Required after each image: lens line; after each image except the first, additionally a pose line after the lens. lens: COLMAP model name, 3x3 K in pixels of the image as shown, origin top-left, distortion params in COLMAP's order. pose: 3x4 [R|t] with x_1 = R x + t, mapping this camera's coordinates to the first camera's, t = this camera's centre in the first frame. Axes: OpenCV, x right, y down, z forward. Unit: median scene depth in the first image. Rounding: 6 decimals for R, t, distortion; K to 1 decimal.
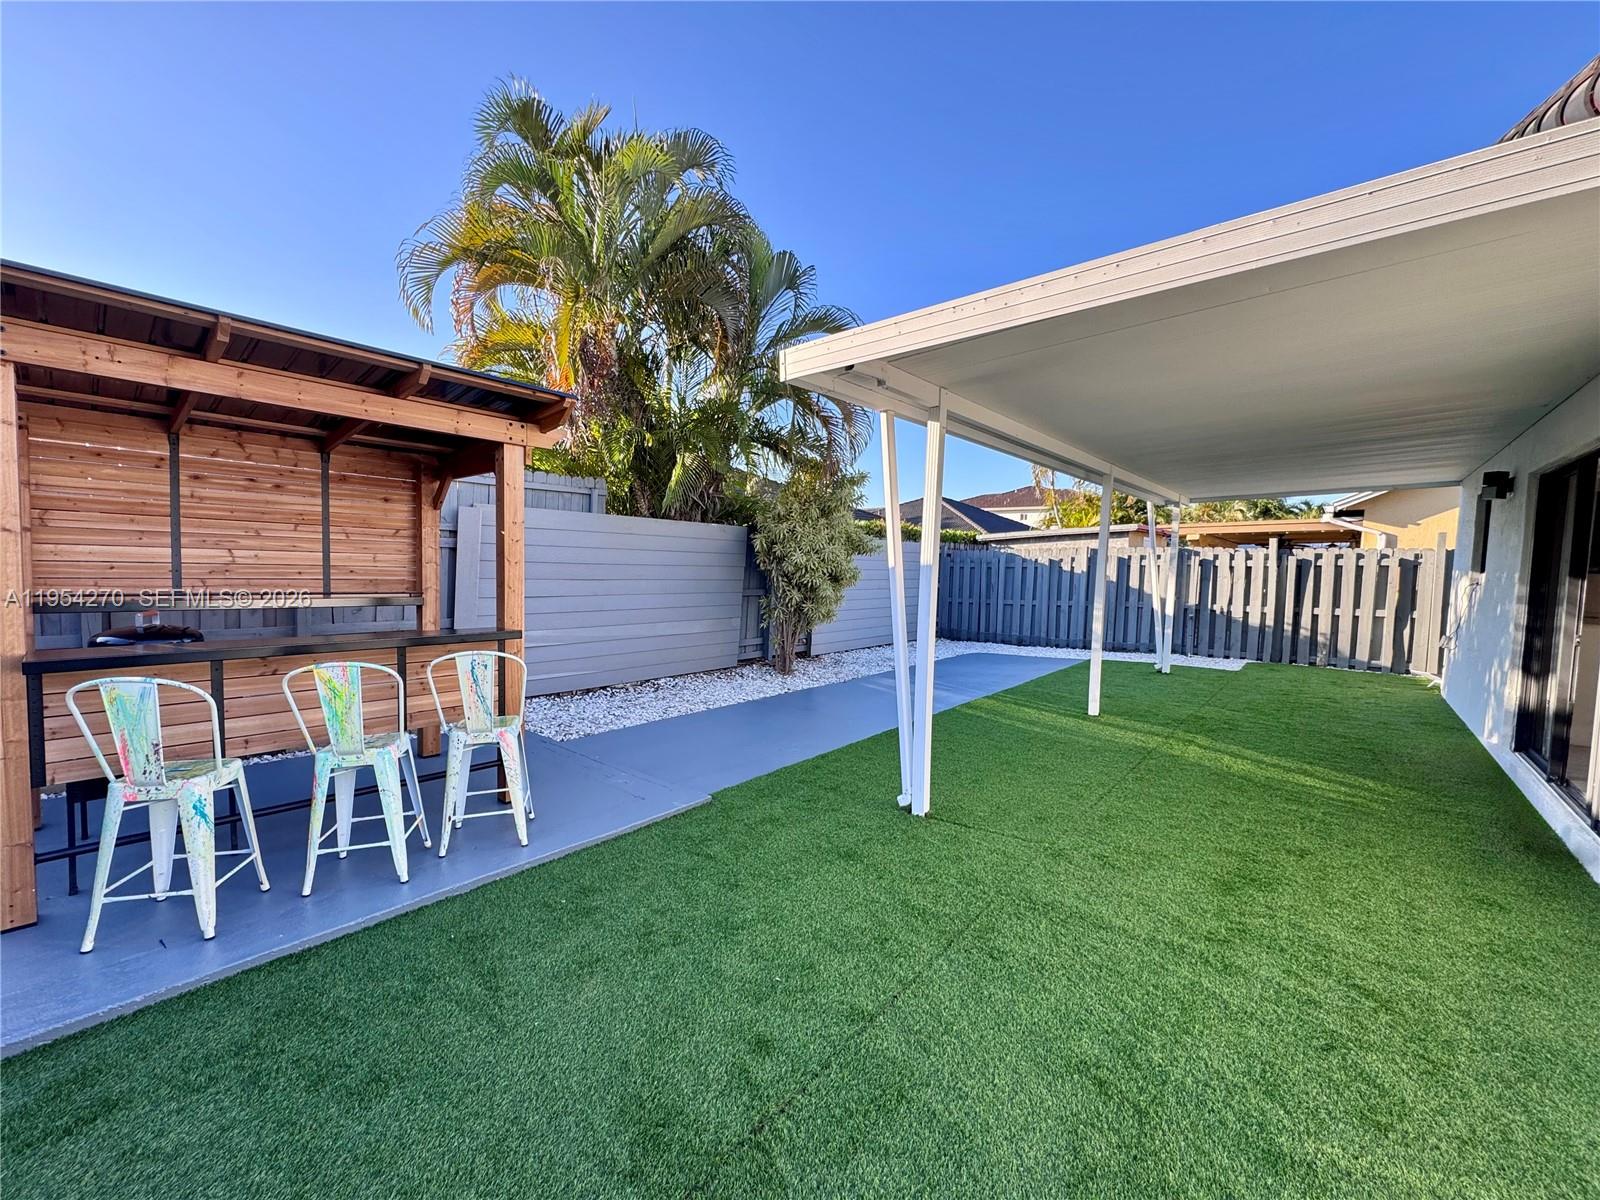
lens RADIAL K [[631.5, 0, 800.0], [0, 631.5, 600.0], [0, 0, 1]] dist [-0.000885, 0.000121]
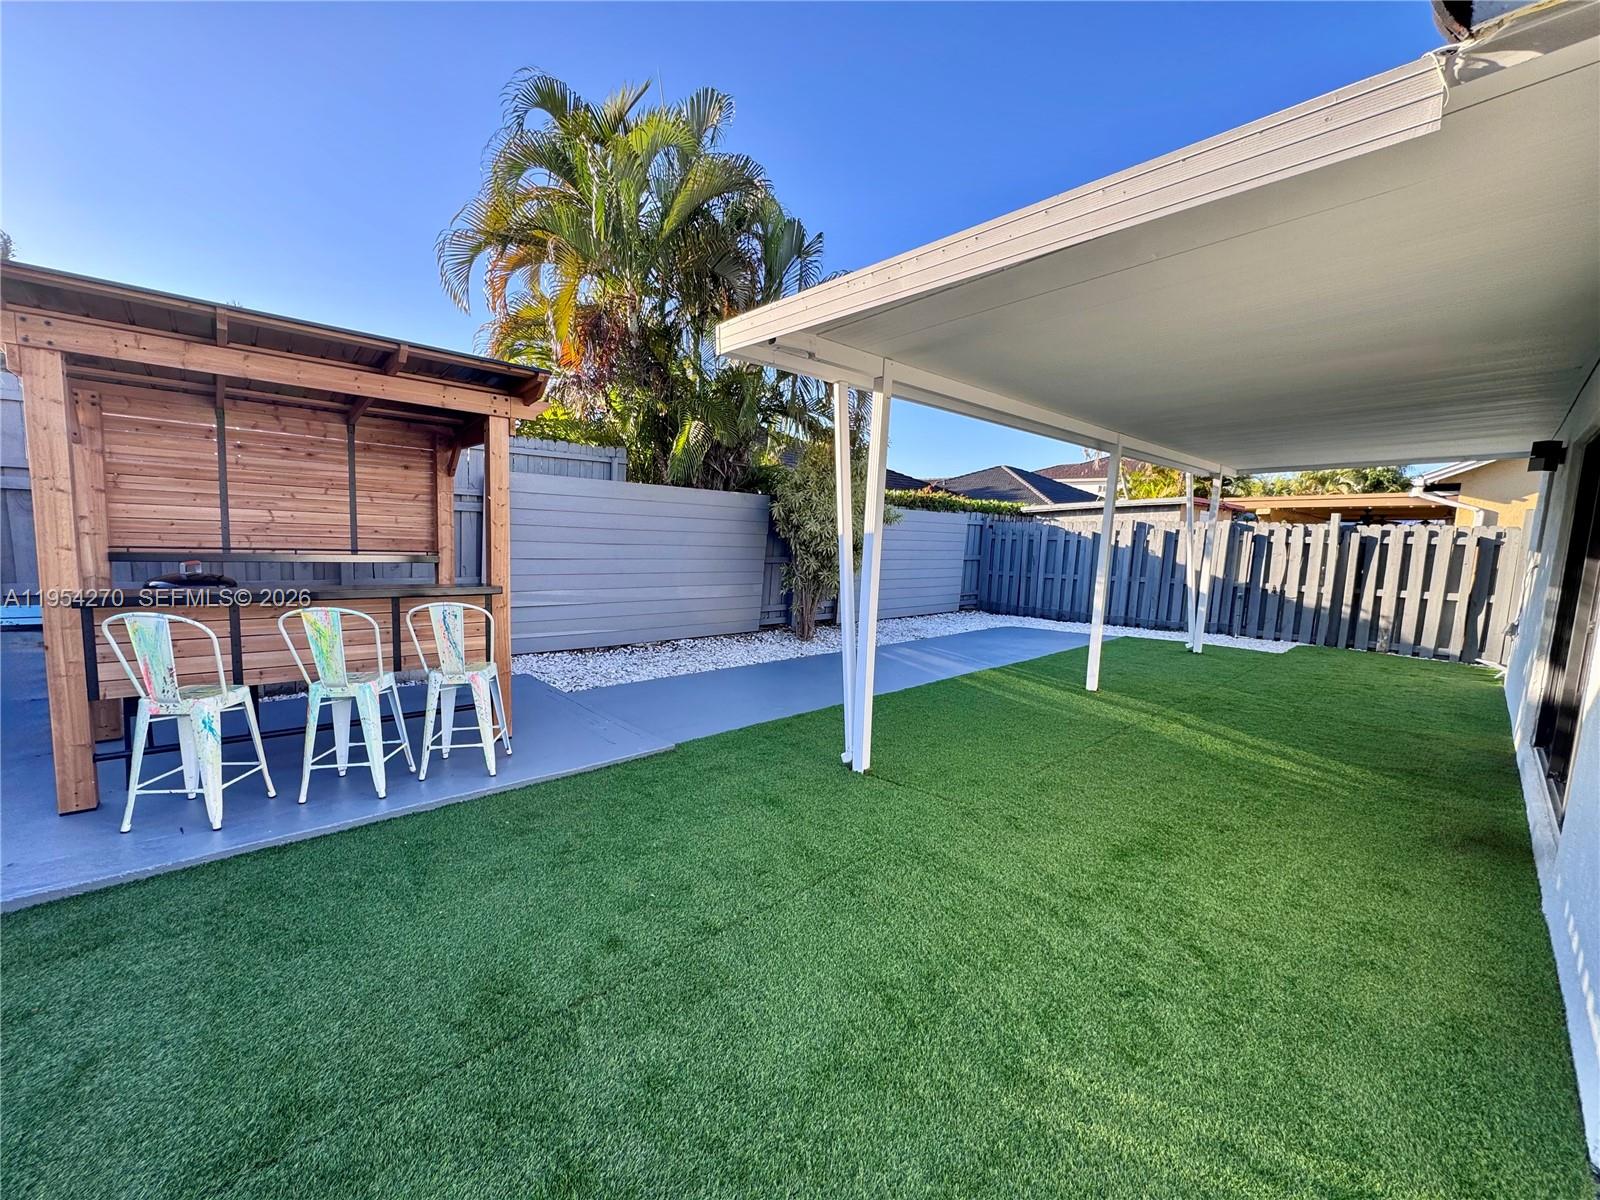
lens RADIAL K [[630.6, 0, 800.0], [0, 630.6, 600.0], [0, 0, 1]] dist [0.000159, -0.000075]
pose [[0.993372, 0.027862, -0.111515, 0.173642], [-0.022563, 0.998568, 0.048497, 0.005419], [0.112707, -0.045660, 0.992579, -0.035208]]
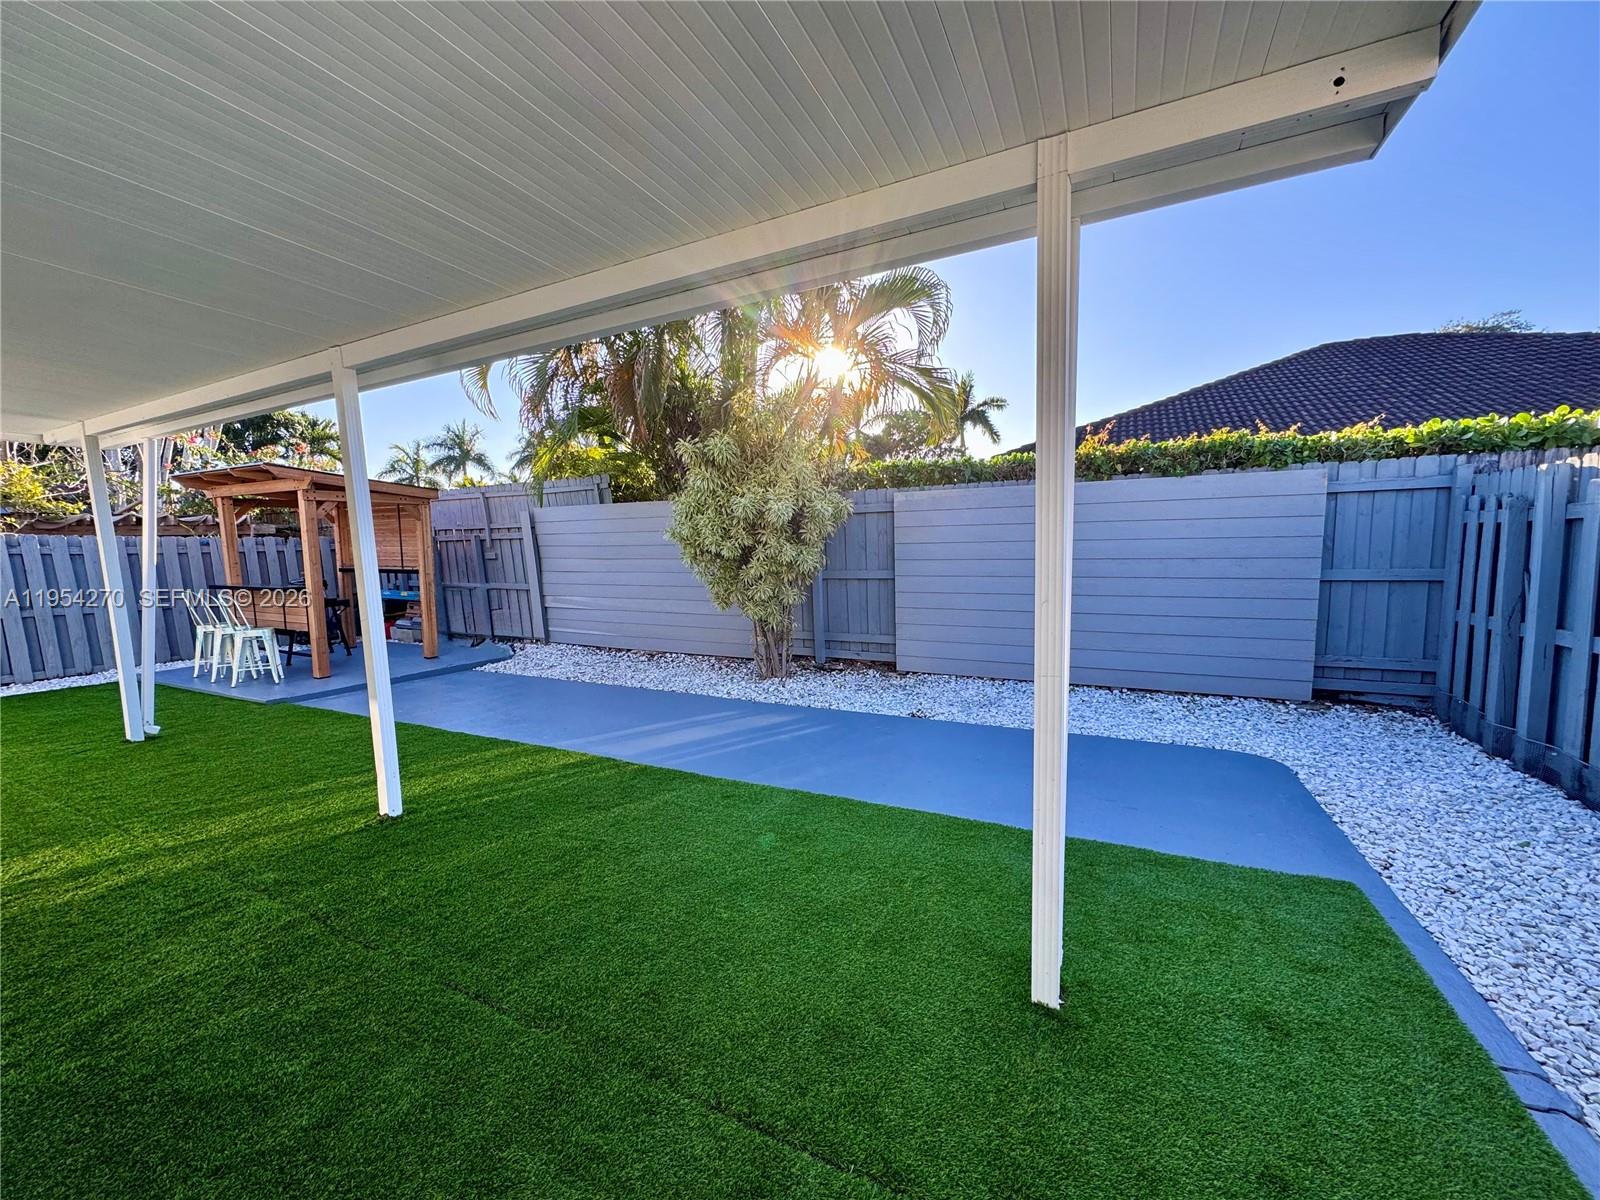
lens RADIAL K [[631.5, 0, 800.0], [0, 631.5, 600.0], [0, 0, 1]] dist [-0.000885, 0.000121]
pose [[0.242401, 0.069870, -0.967657, 1.575914], [-0.027677, 0.997495, 0.065091, -0.071401], [0.969781, 0.011004, 0.243728, 1.774943]]
